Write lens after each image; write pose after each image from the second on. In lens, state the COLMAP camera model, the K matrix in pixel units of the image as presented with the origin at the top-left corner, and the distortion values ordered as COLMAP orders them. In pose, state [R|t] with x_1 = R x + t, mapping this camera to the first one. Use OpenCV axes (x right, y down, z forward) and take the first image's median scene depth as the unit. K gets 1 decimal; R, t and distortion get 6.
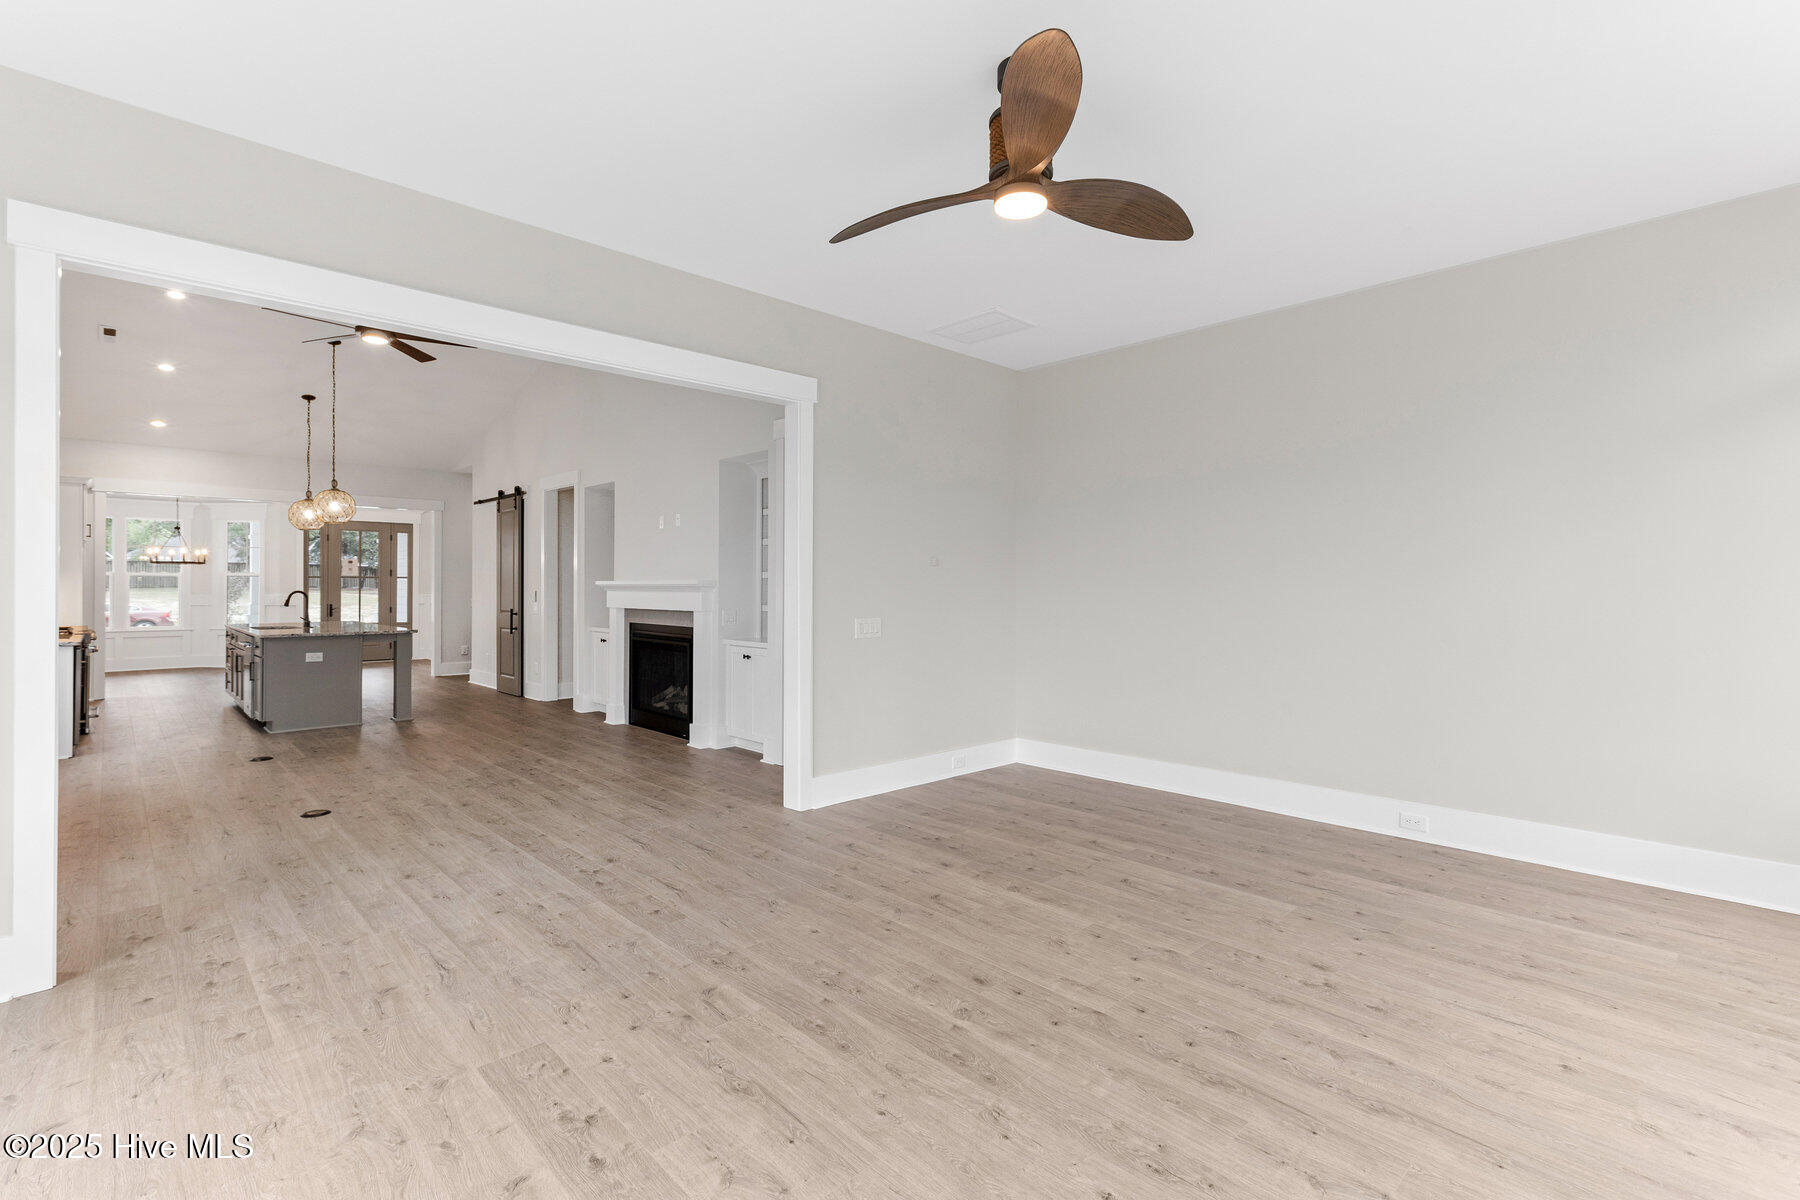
lens RADIAL K [[824.1, 0, 887.6], [0, 824.1, 577.8], [0, 0, 1]] dist [0.010165, 0.001199]
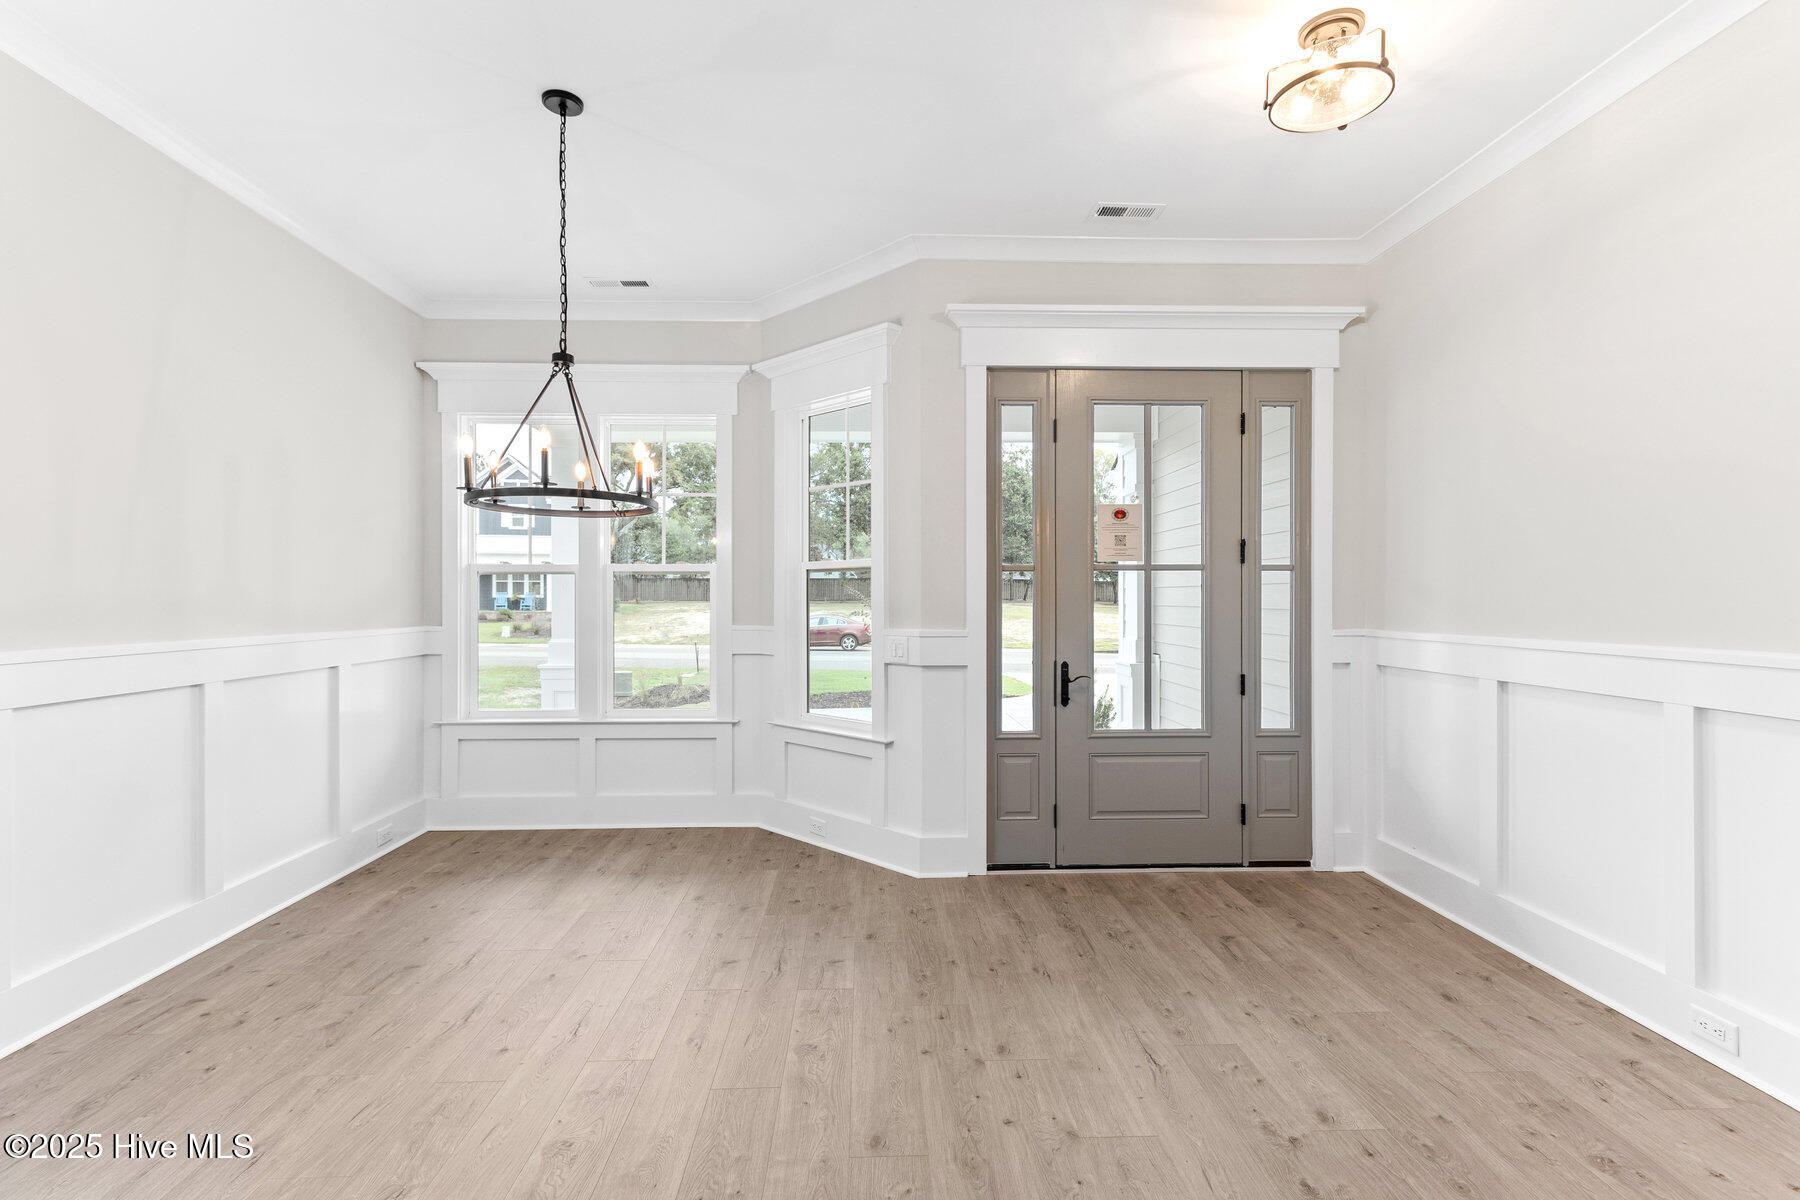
lens RADIAL K [[824.1, 0, 866.8], [0, 824.1, 589.4], [0, 0, 1]] dist [0.010165, 0.001199]
pose [[0.707981, -0.004487, -0.706218, -0.827992], [0.012041, 0.999911, 0.005717, 0.006519], [0.706129, -0.012551, 0.707972, 1.196432]]
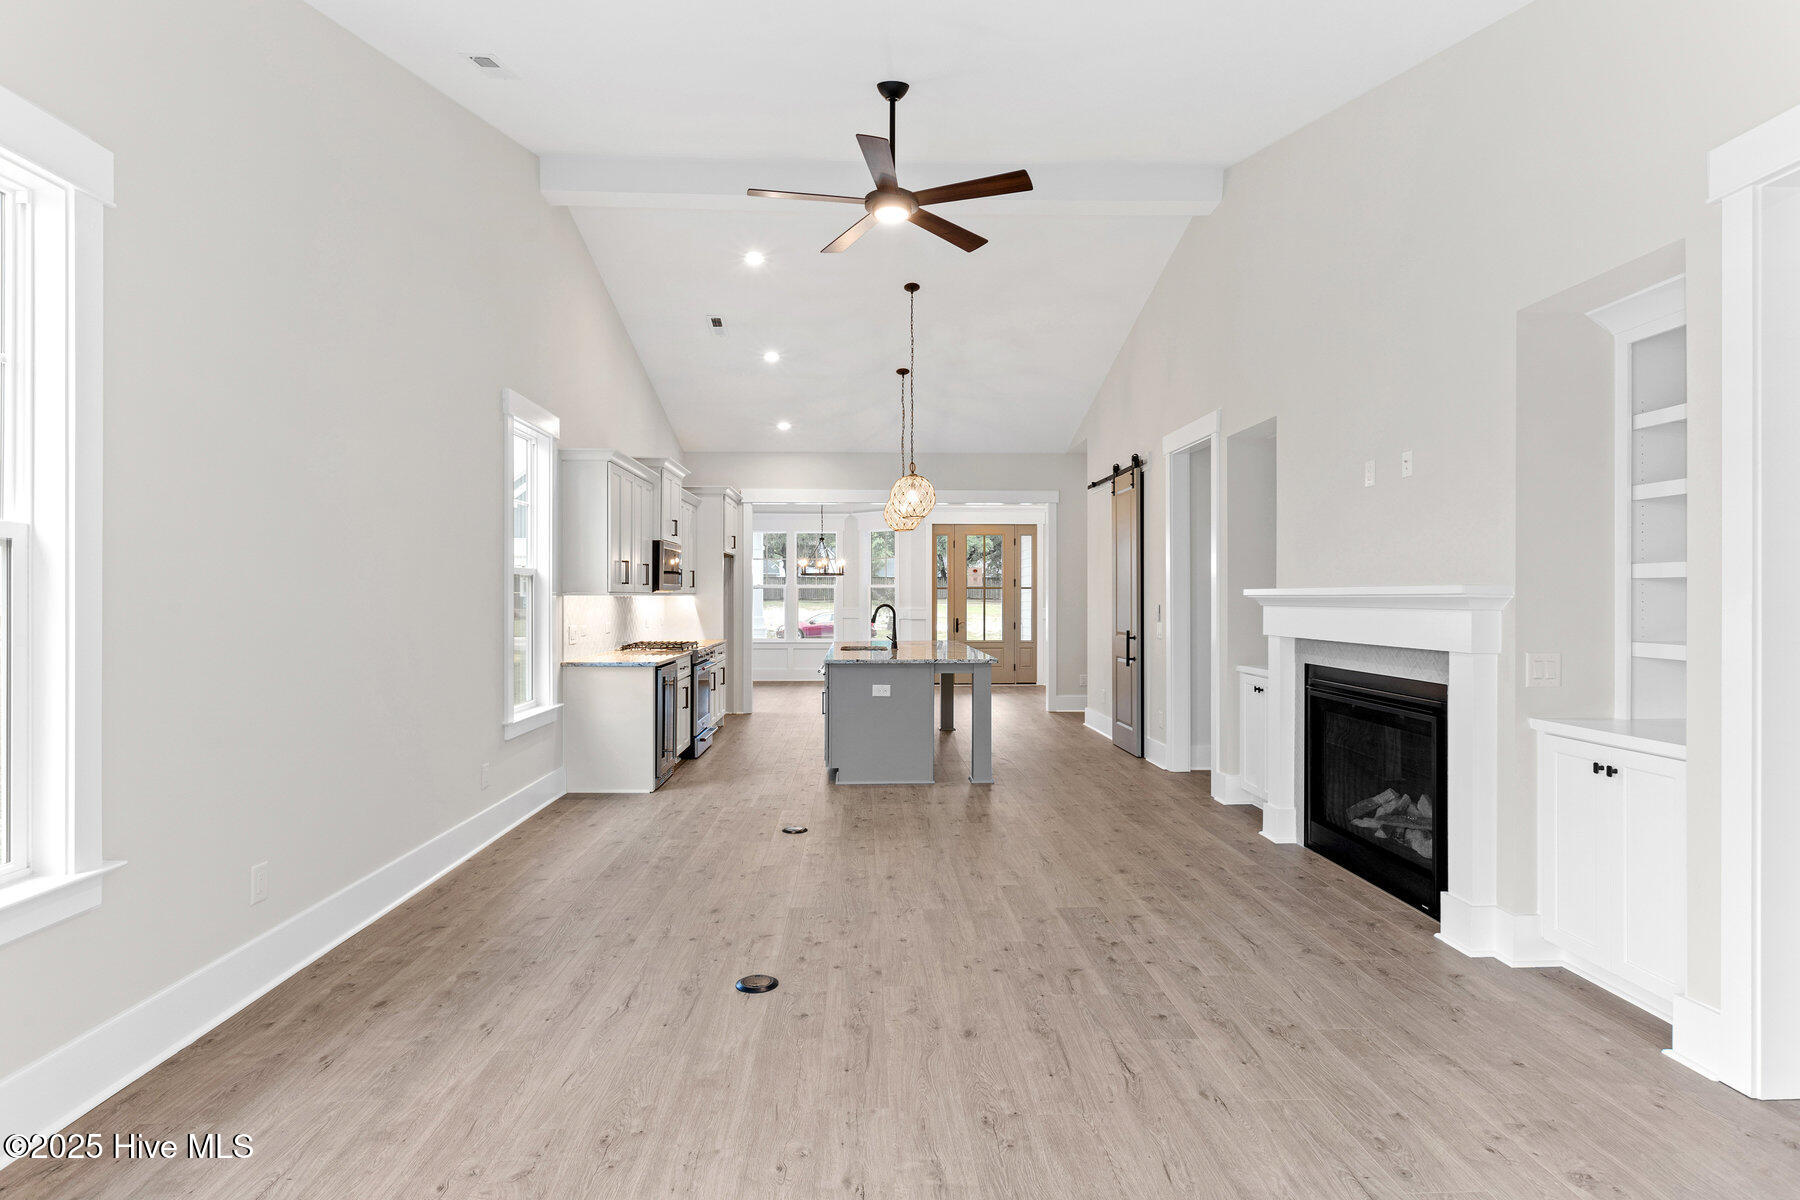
lens RADIAL K [[912.3, 0, 894.0], [0, 912.3, 603.2], [0, 0, 1]] dist [-0.008141, 0.000439]
pose [[0.750269, 0.002845, -0.661126, -0.109030], [0.007968, 0.999879, 0.013345, 0.002996], [0.661084, -0.015280, 0.750156, 0.337757]]
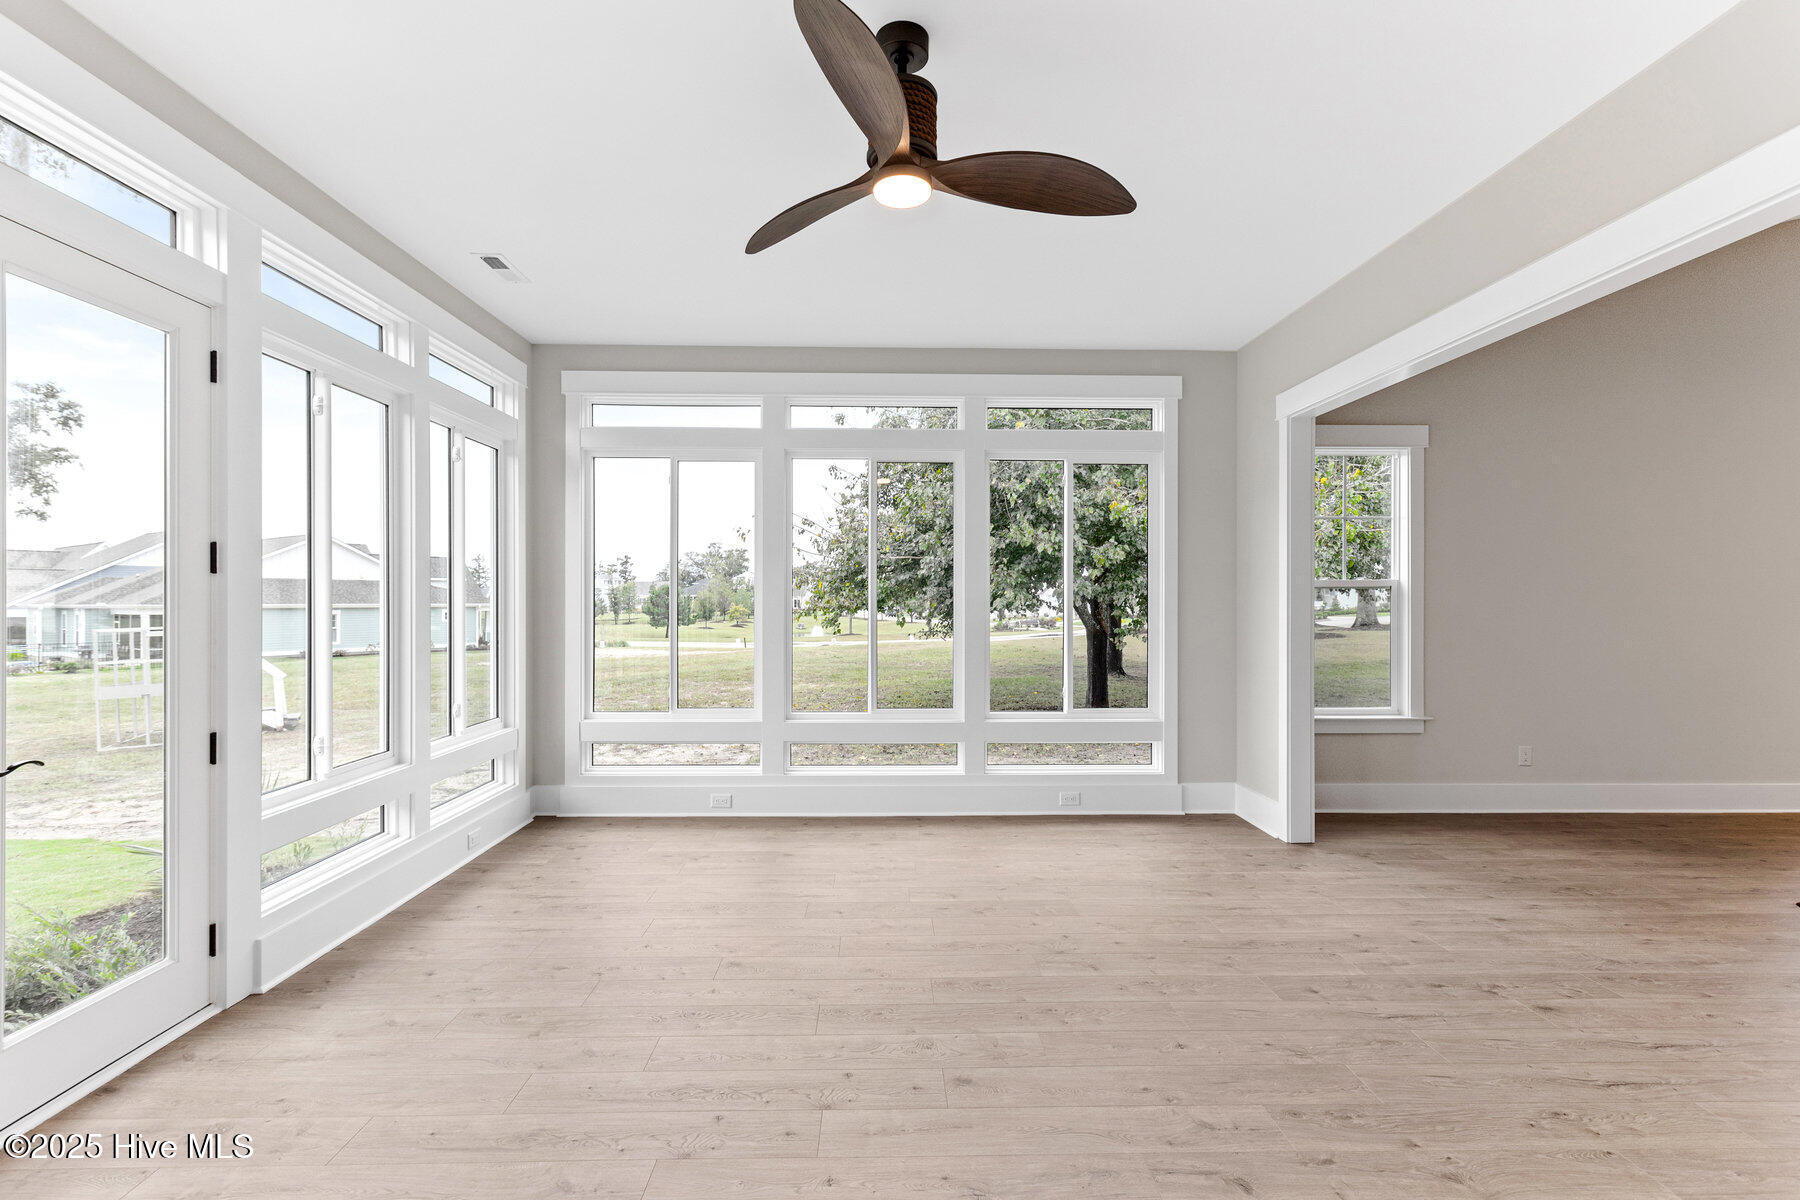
lens RADIAL K [[824.1, 0, 899.7], [0, 824.1, 603.3], [0, 0, 1]] dist [0.010165, 0.001199]
pose [[-0.671650, -0.000647, -0.740869, 0.267054], [0.005834, 0.999964, -0.006162, 0.000956], [0.740846, -0.008461, -0.671622, 0.519174]]
